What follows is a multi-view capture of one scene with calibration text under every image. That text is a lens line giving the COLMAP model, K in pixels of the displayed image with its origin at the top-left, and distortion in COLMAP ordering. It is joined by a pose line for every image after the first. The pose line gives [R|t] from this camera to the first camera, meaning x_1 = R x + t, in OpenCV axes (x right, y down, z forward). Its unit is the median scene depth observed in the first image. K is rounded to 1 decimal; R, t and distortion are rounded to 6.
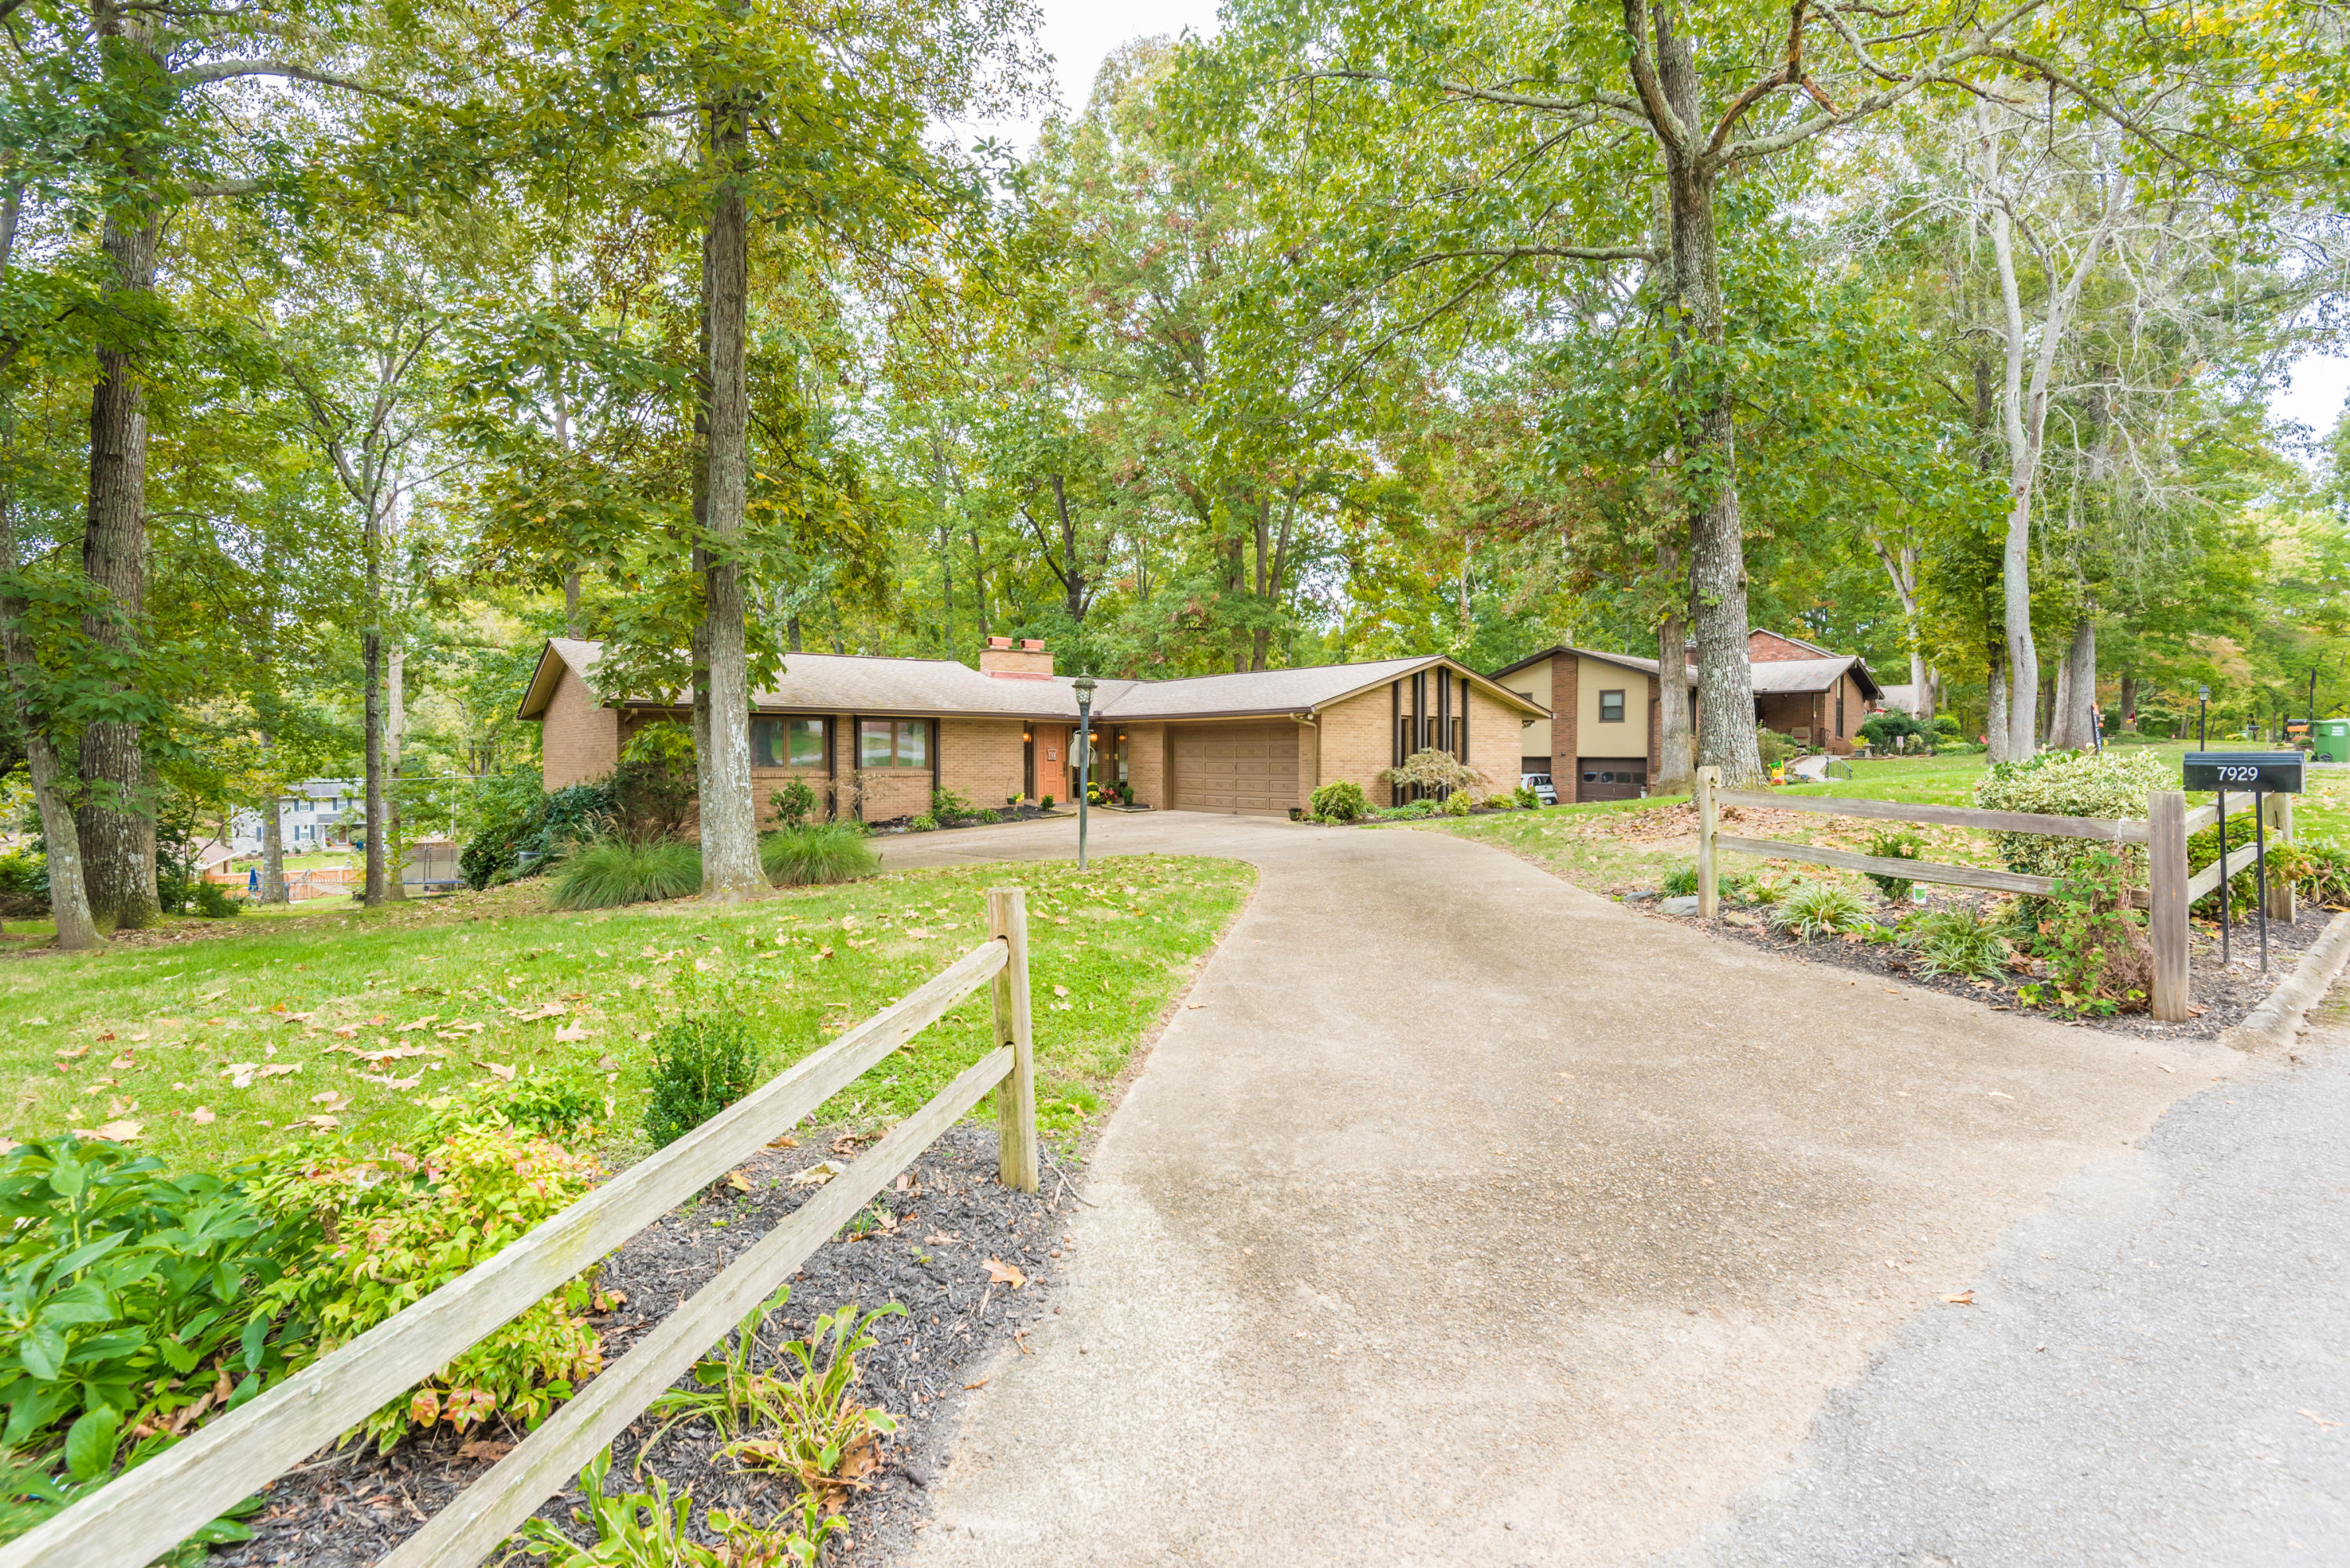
lens RADIAL K [[1152.4, 0, 1175.0], [0, 1152.4, 784.0], [0, 0, 1]] dist [-0.001826, -0.000284]
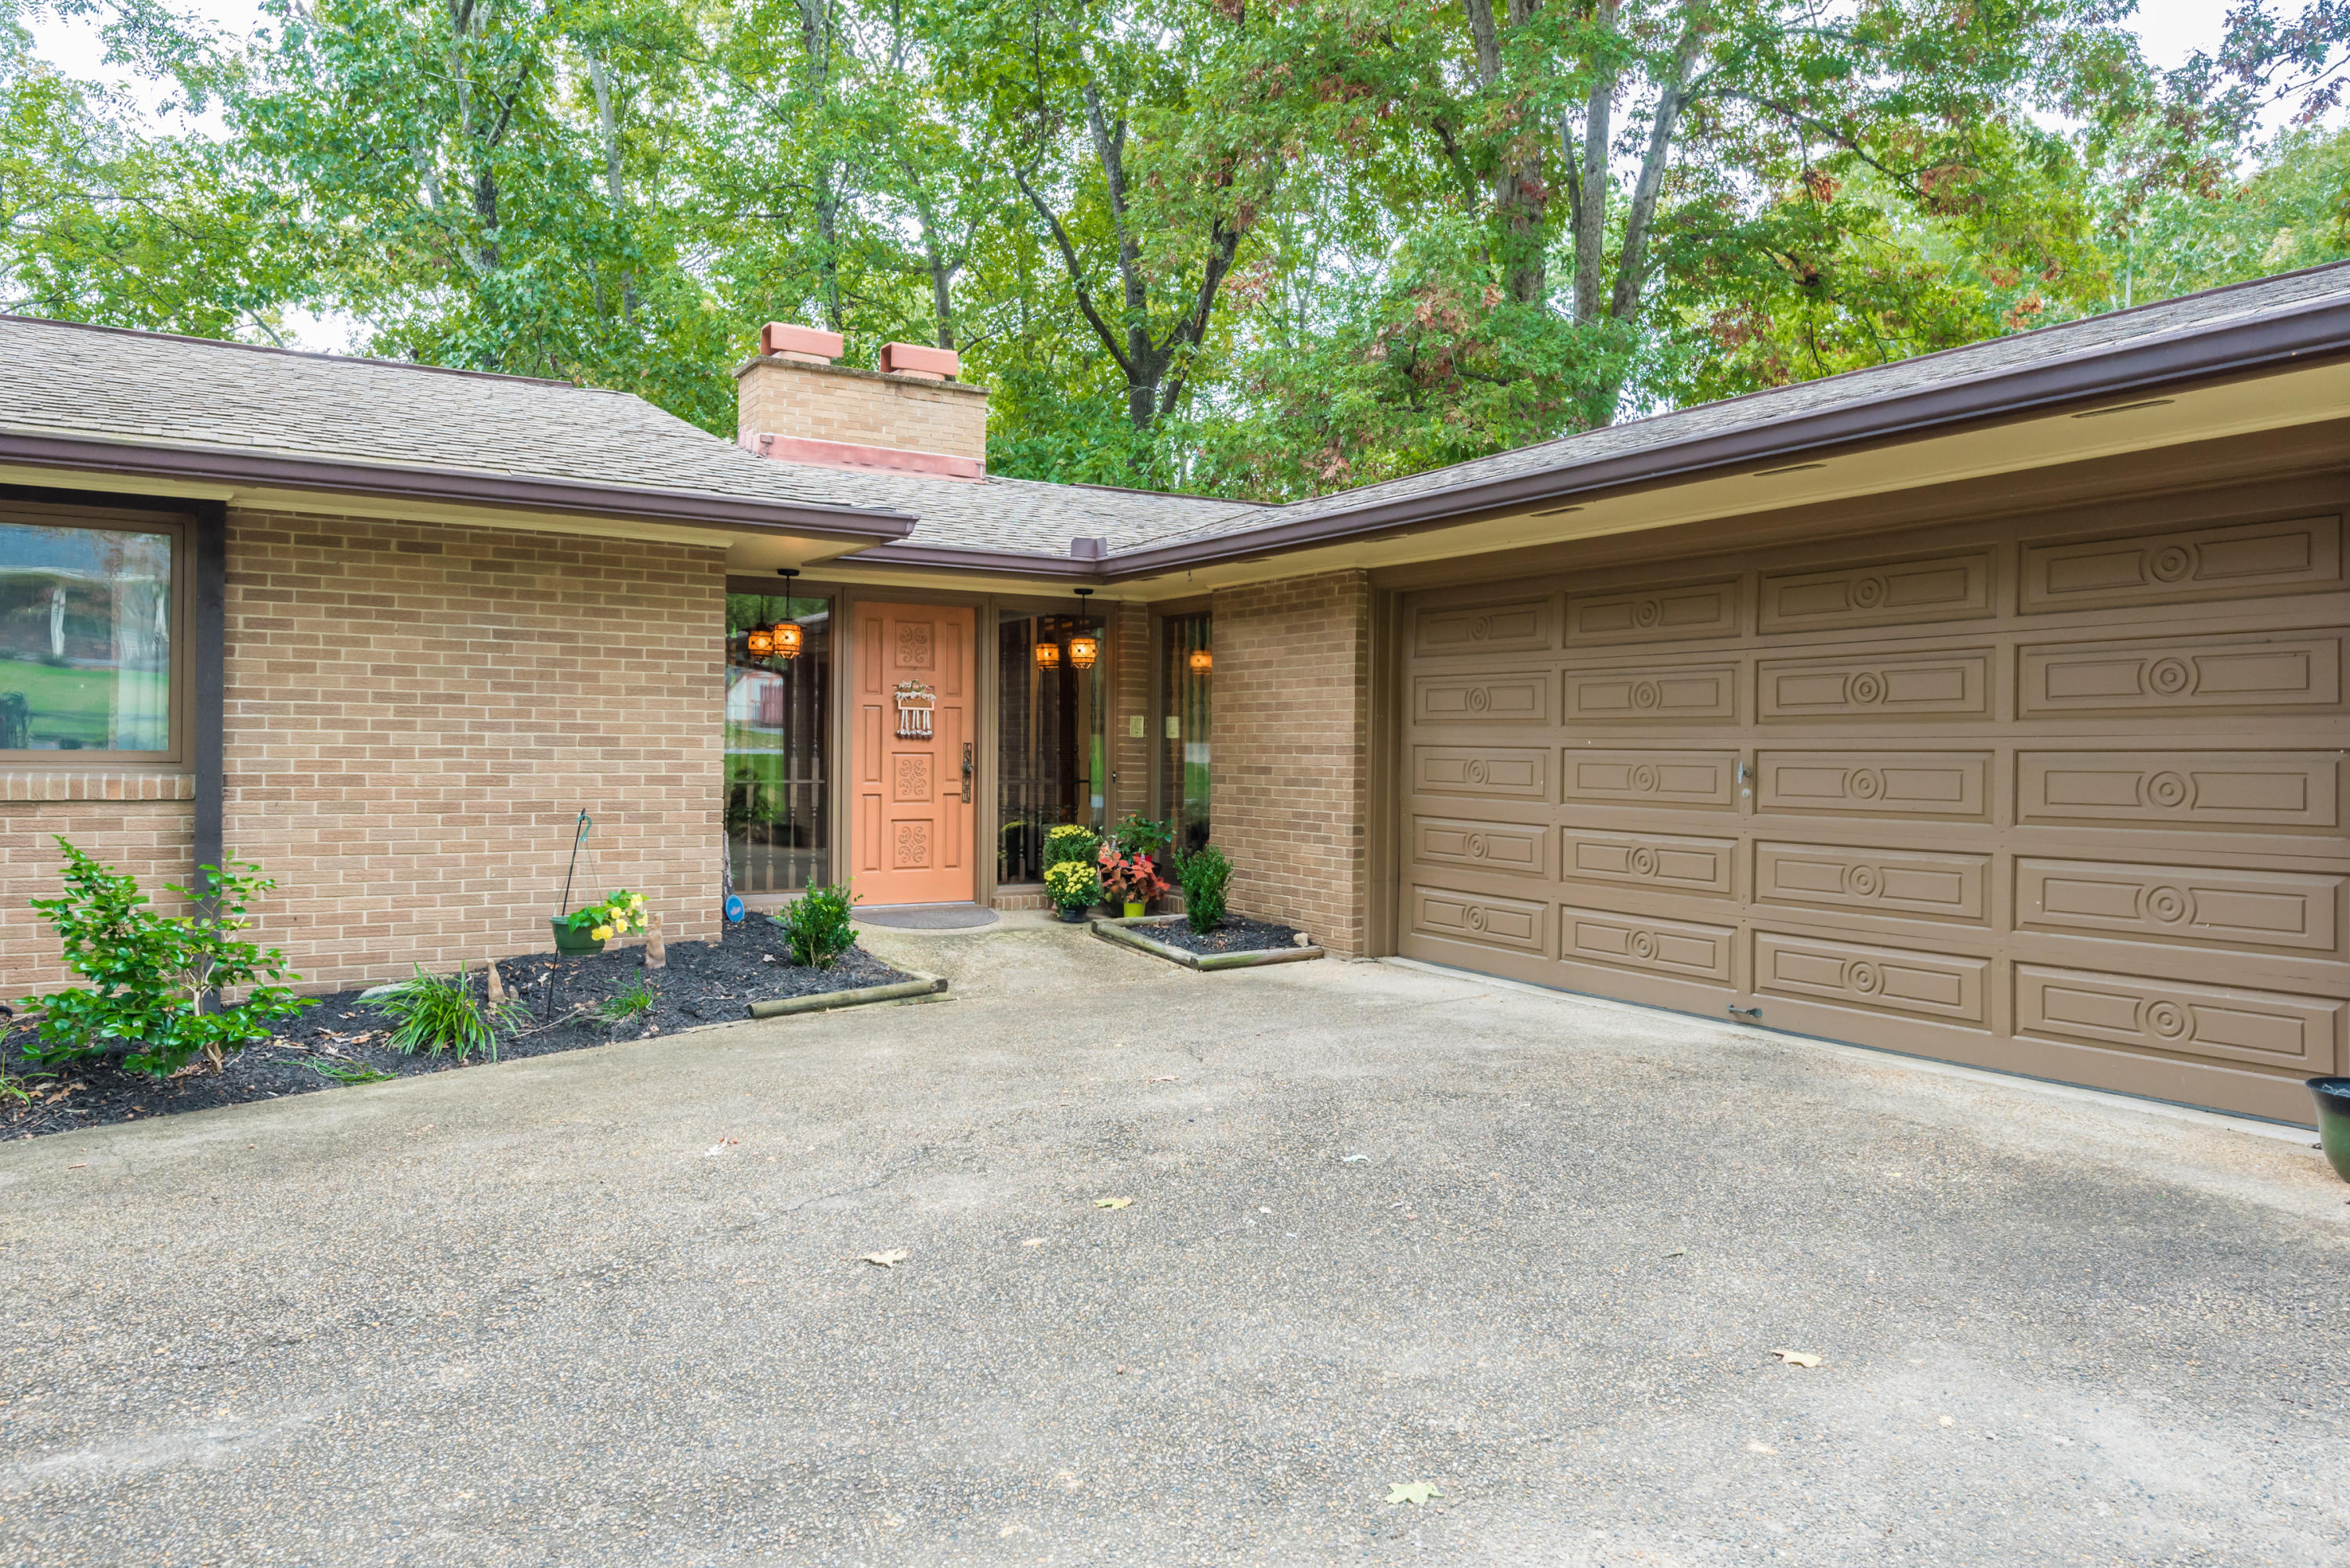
lens RADIAL K [[1622.2, 0, 1175.0], [0, 1622.2, 784.0], [0, 0, 1]] dist [0.000750, 0.000423]
pose [[0.994589, 0.012210, -0.103172, -0.013573], [-0.012740, 0.999909, -0.004478, -0.011027], [0.103108, 0.005768, 0.994653, 0.725569]]
